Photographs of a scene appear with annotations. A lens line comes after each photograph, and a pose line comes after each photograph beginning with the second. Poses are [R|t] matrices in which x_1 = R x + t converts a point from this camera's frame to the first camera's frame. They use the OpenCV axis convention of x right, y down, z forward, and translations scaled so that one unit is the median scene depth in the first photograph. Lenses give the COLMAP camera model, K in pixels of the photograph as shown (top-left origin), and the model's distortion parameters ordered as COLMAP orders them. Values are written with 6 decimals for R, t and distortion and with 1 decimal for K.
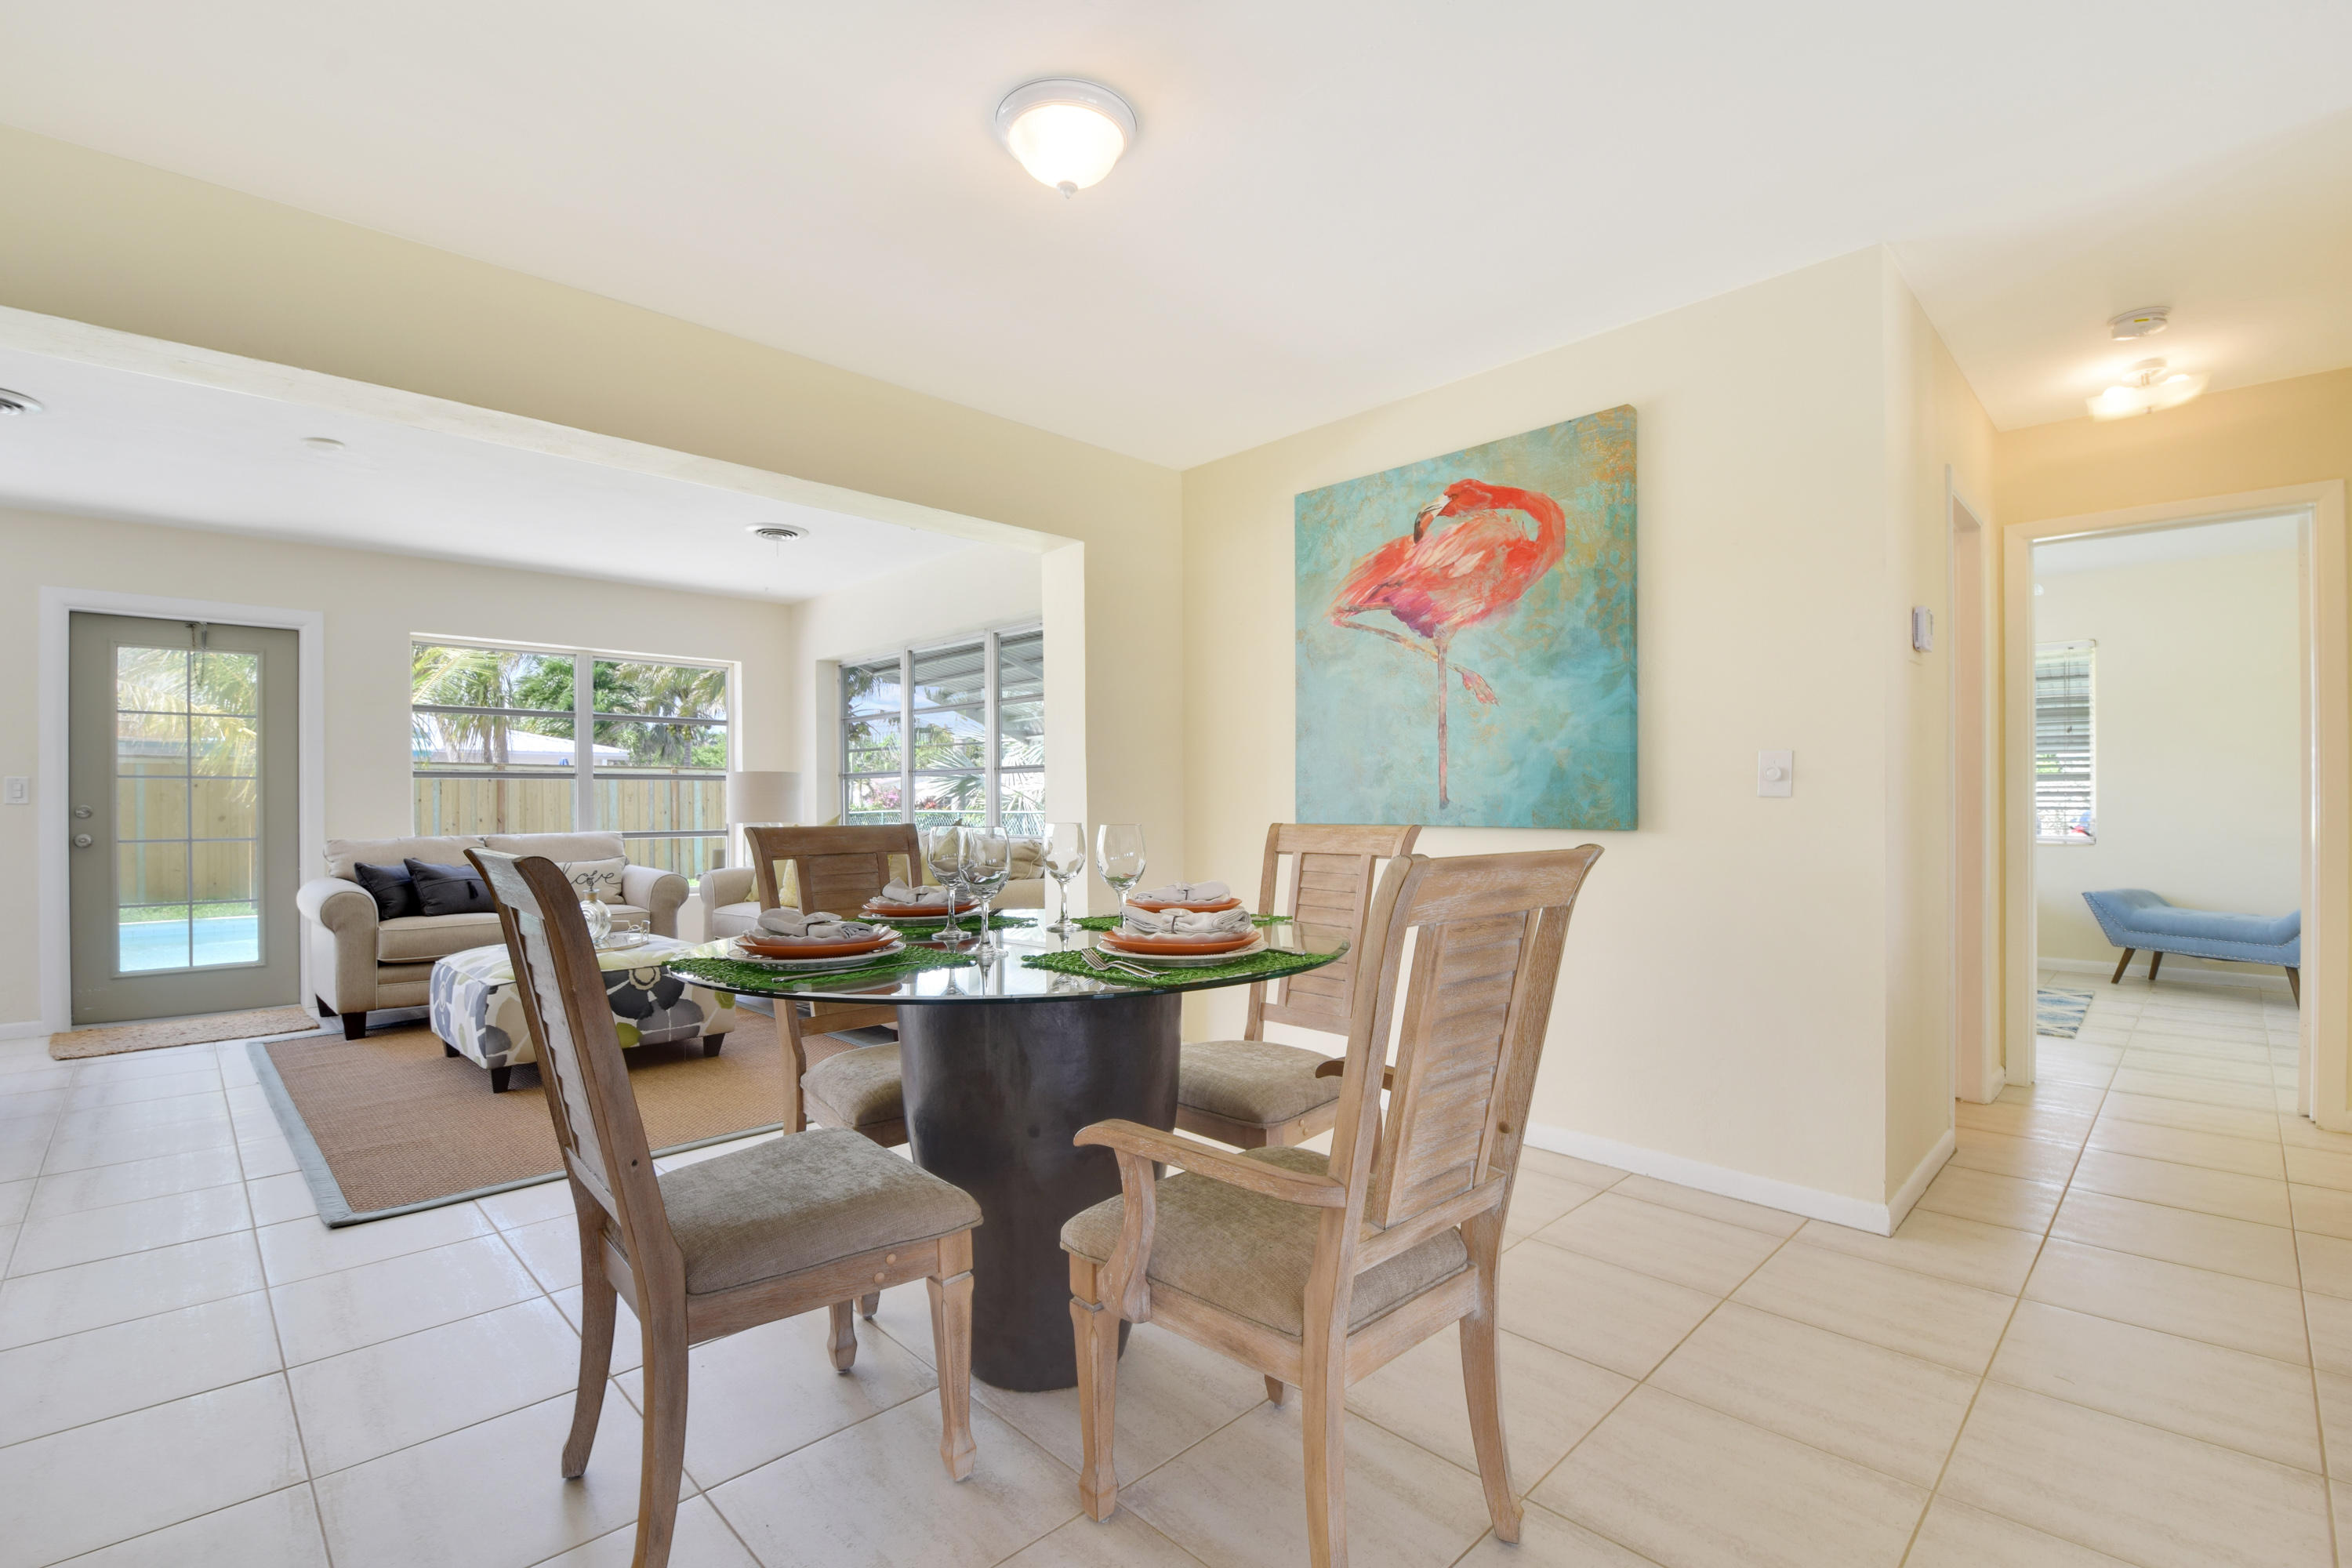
lens RADIAL K [[1050.0, 0, 1167.5], [0, 1050.0, 802.9], [0, 0, 1]] dist [0.018857, -0.022168]
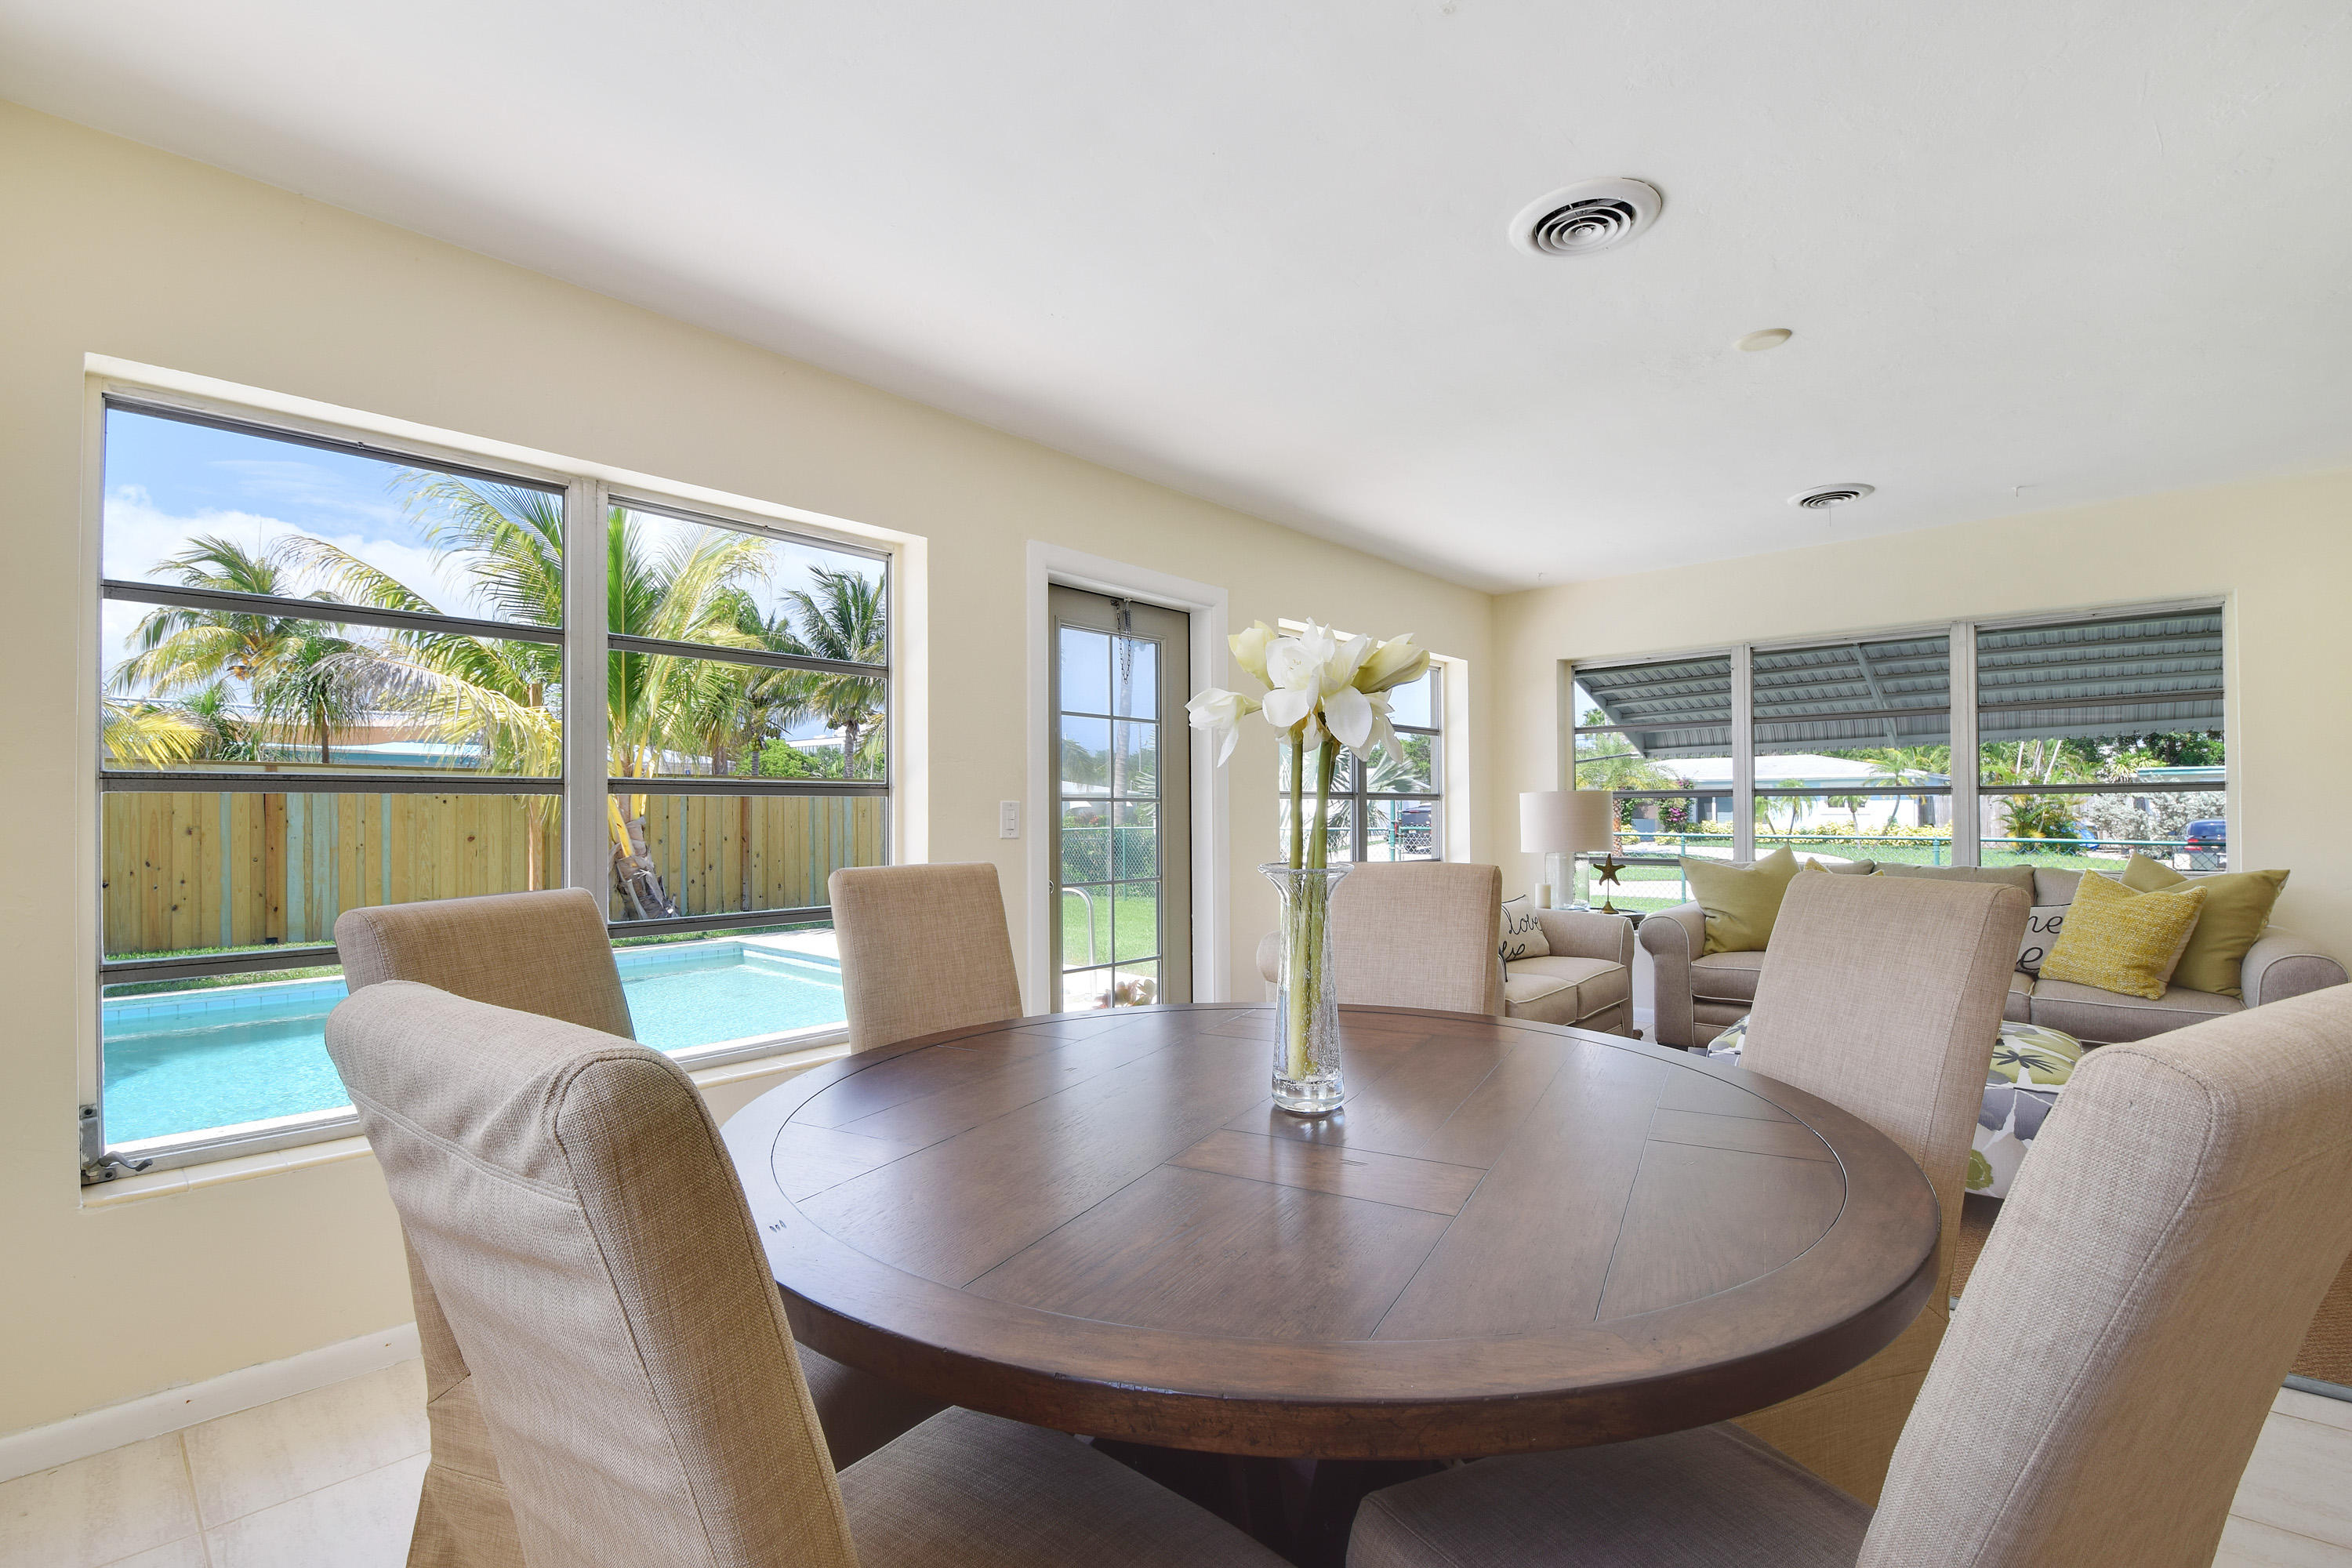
lens RADIAL K [[1018.6, 0, 1165.1], [0, 1018.6, 811.7], [0, 0, 1]] dist [-0.000328, -0.013963]
pose [[0.996883, 0.000376, 0.078893, -1.322668], [-0.000181, 0.999997, -0.002476, -0.019789], [-0.078894, 0.002454, 0.996880, 0.353484]]
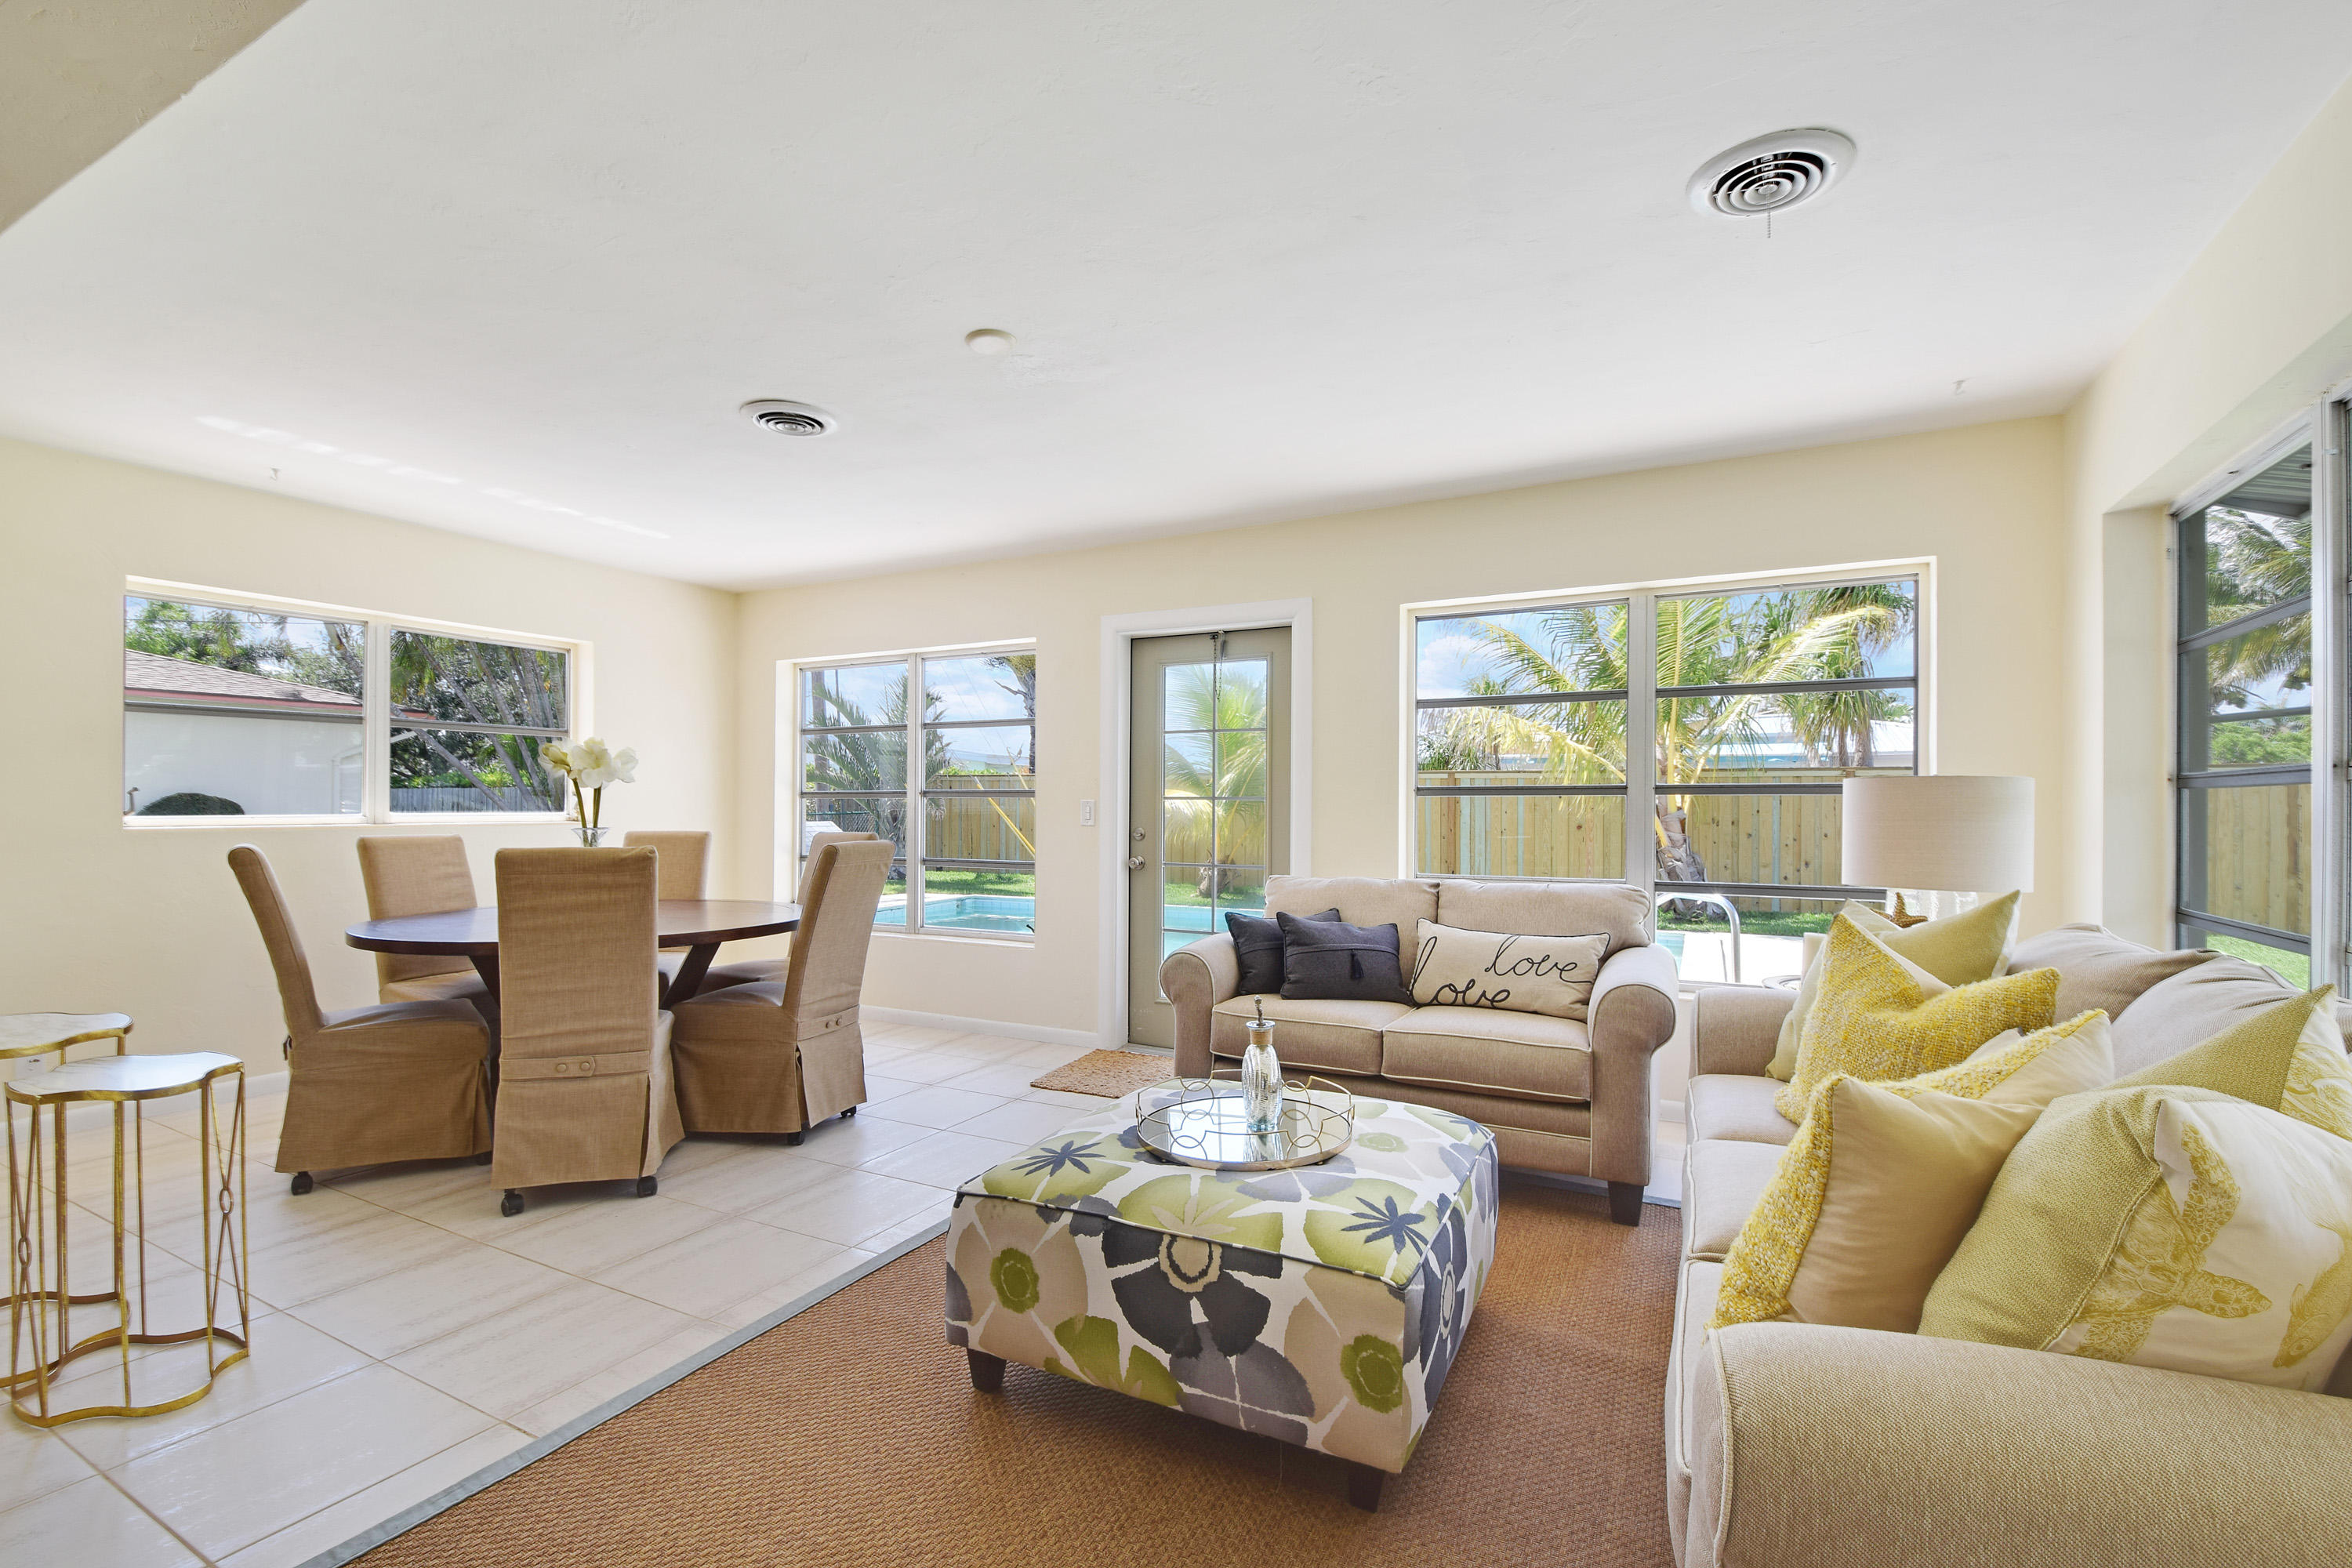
lens RADIAL K [[1050.0, 0, 1167.5], [0, 1050.0, 802.9], [0, 0, 1]] dist [0.018857, -0.022168]
pose [[0.319671, 0.000014, -0.947528, -0.091443], [-0.003944, 0.999991, -0.001316, -0.026565], [0.947520, 0.004158, 0.319669, 0.917286]]
